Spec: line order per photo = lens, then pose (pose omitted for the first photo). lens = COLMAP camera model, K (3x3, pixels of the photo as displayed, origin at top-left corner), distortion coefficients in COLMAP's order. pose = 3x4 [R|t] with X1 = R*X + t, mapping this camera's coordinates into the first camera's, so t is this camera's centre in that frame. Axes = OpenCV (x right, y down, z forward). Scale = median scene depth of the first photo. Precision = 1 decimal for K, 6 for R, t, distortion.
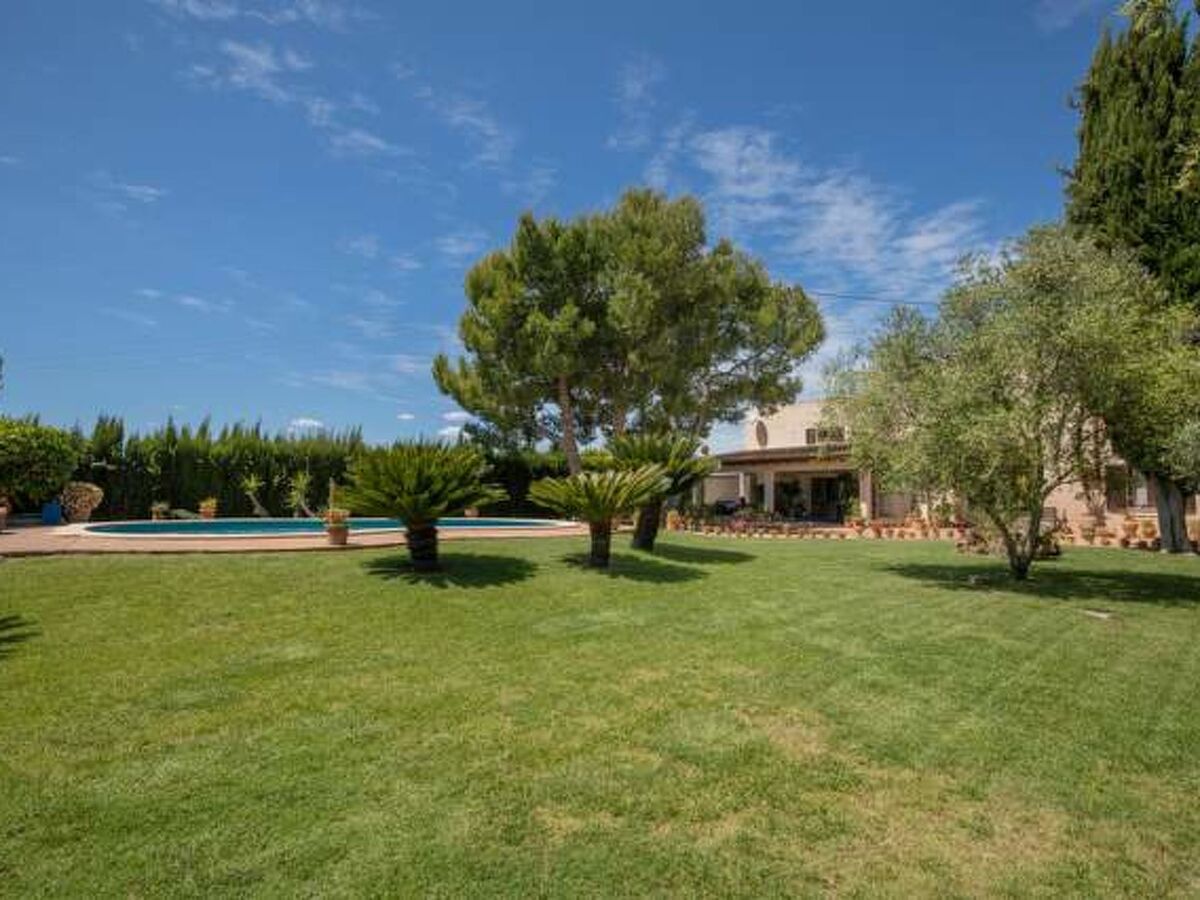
lens RADIAL K [[652.9, 0, 618.8], [0, 652.9, 452.8], [0, 0, 1]] dist [-0.000147, 0.000749]
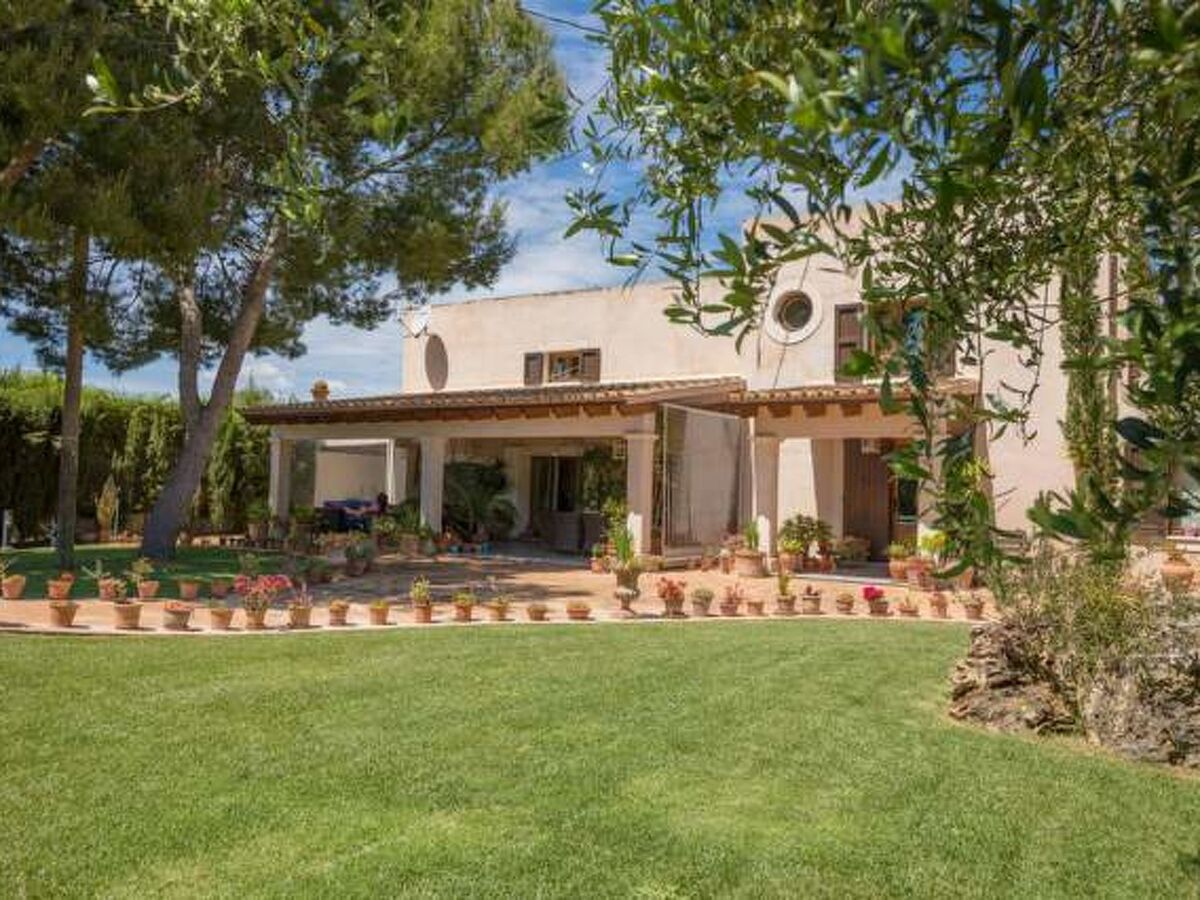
lens RADIAL K [[1108.7, 0, 596.5], [0, 1108.7, 428.9], [0, 0, 1]] dist [-0.008192, 0.000505]
pose [[0.946461, 0.035453, 0.320865, 0.108871], [-0.039274, 0.999214, 0.005444, 0.016587], [-0.320420, -0.017754, 0.947109, 0.301797]]
